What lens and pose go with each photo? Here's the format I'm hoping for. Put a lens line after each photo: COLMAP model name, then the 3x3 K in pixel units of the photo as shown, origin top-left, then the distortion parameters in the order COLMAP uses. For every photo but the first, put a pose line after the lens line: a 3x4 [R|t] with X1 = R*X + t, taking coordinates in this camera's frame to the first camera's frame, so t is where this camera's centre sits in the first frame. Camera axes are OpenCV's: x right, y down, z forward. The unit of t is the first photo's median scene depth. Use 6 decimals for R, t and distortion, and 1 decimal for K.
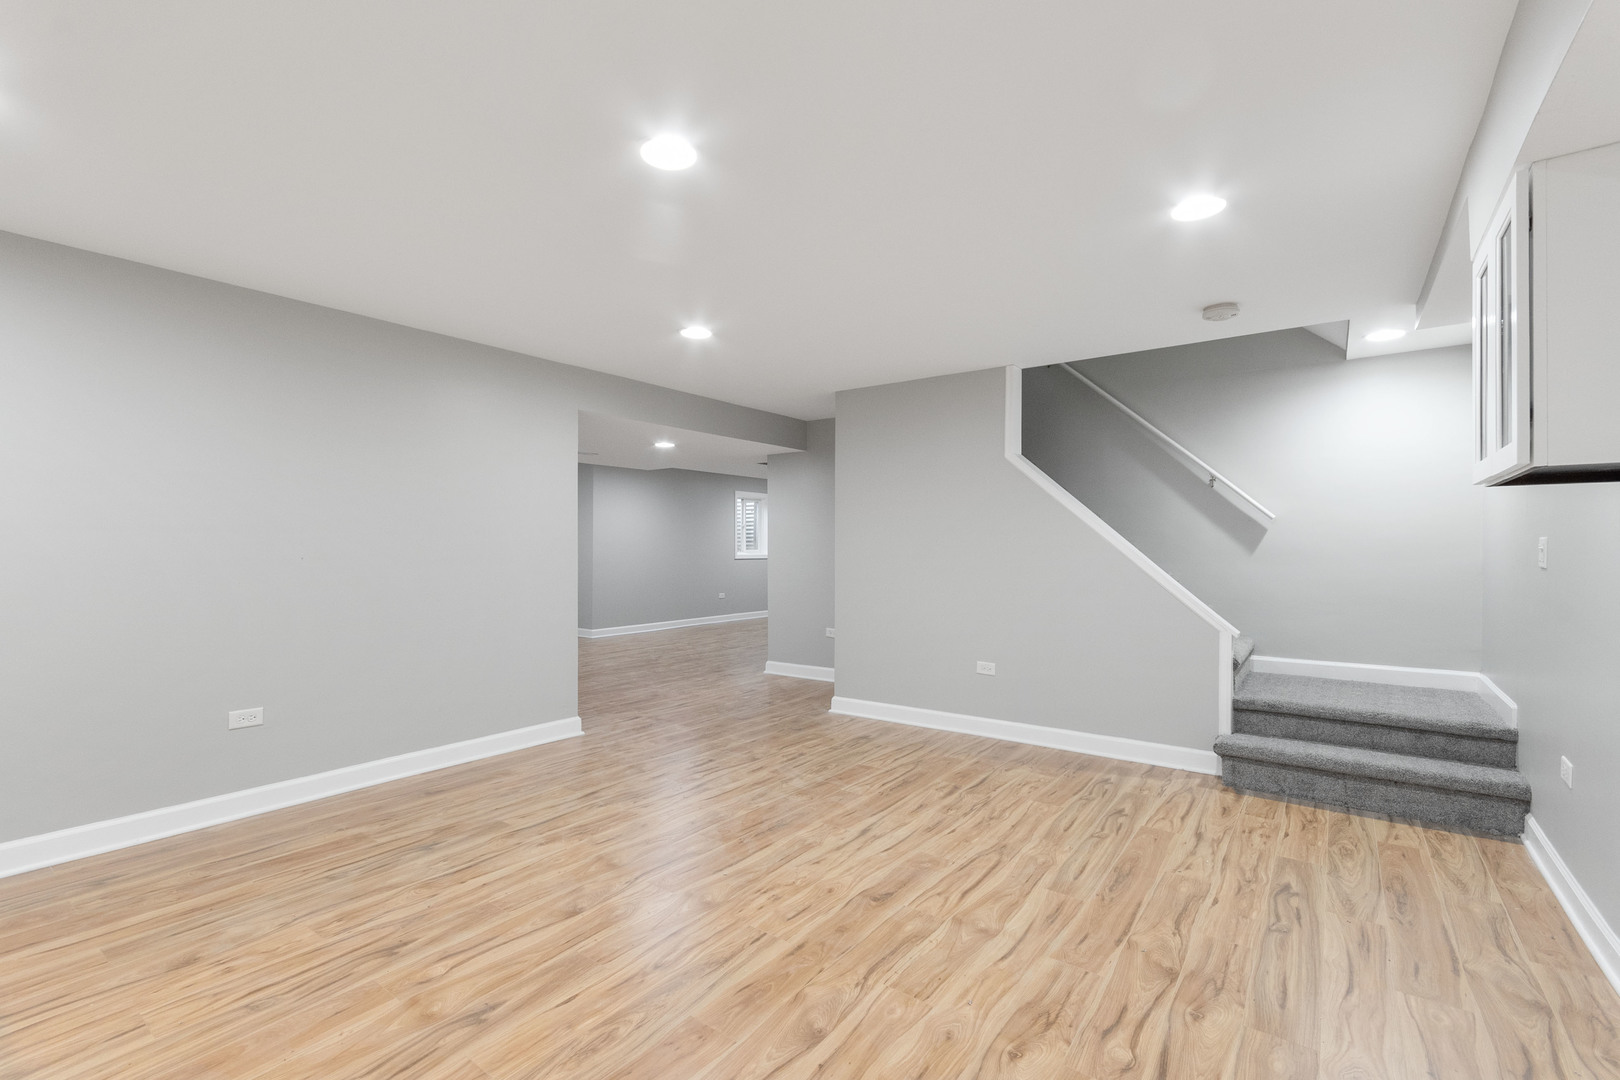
lens RADIAL K [[707.8, 0, 807.9], [0, 707.8, 545.7], [0, 0, 1]] dist [0.003606, -0.002606]
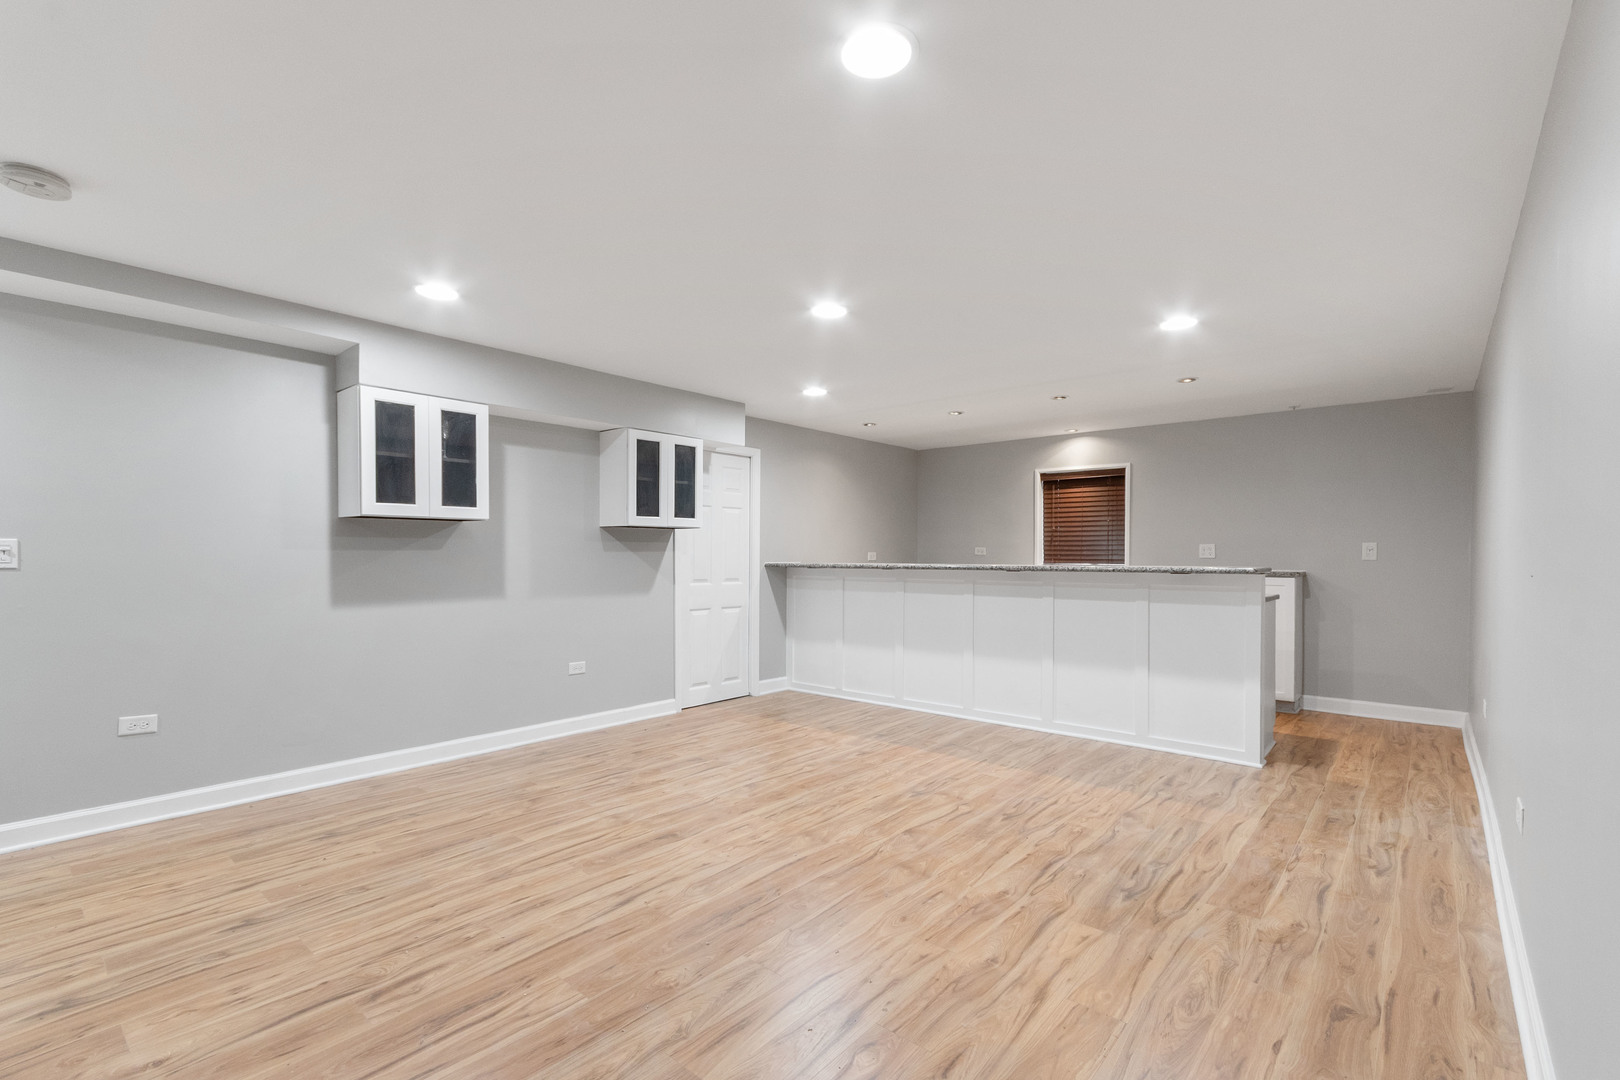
lens RADIAL K [[707.8, 0, 806.8], [0, 707.8, 550.2], [0, 0, 1]] dist [0.003606, -0.002606]
pose [[-0.996728, -0.005030, 0.080673, -0.199611], [-0.005487, 0.999970, -0.005438, 0.003932], [-0.080643, -0.005863, -0.996726, 1.889278]]
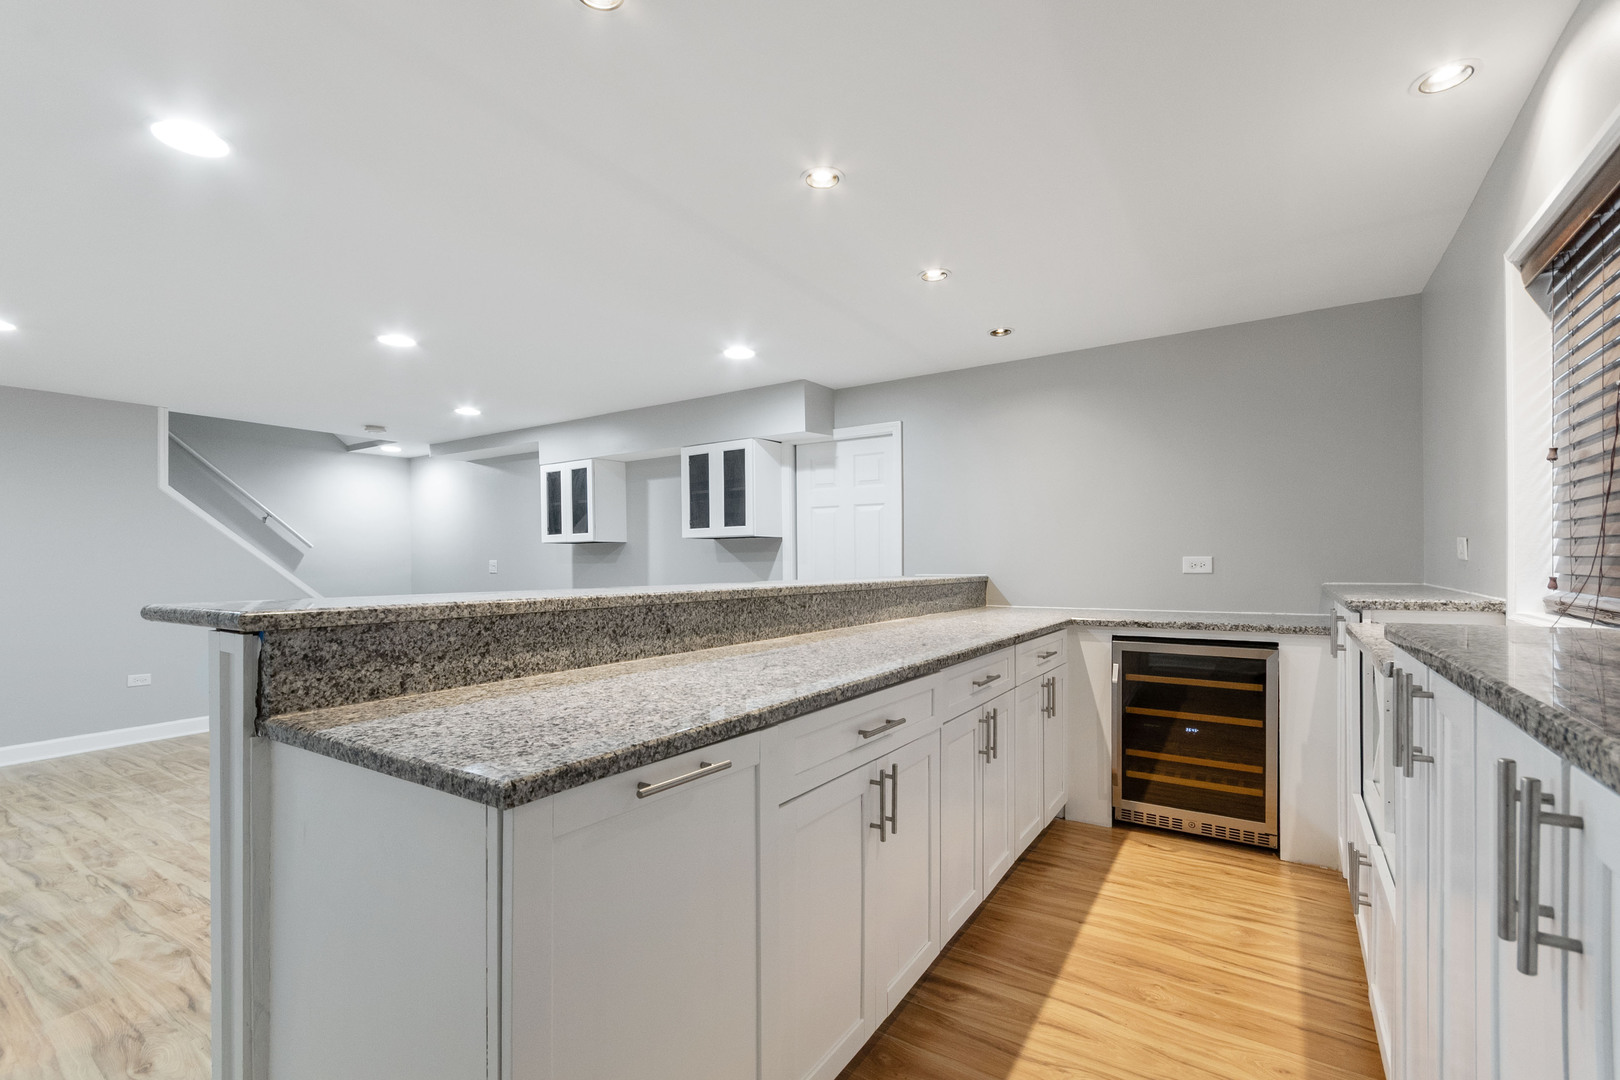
lens RADIAL K [[707.8, 0, 818.1], [0, 707.8, 565.1], [0, 0, 1]] dist [0.003606, -0.002606]
pose [[-0.076387, -0.005453, 0.997063, -1.441943], [0.007567, 0.999953, 0.006049, -0.001543], [-0.997050, 0.008007, -0.076342, 0.078608]]
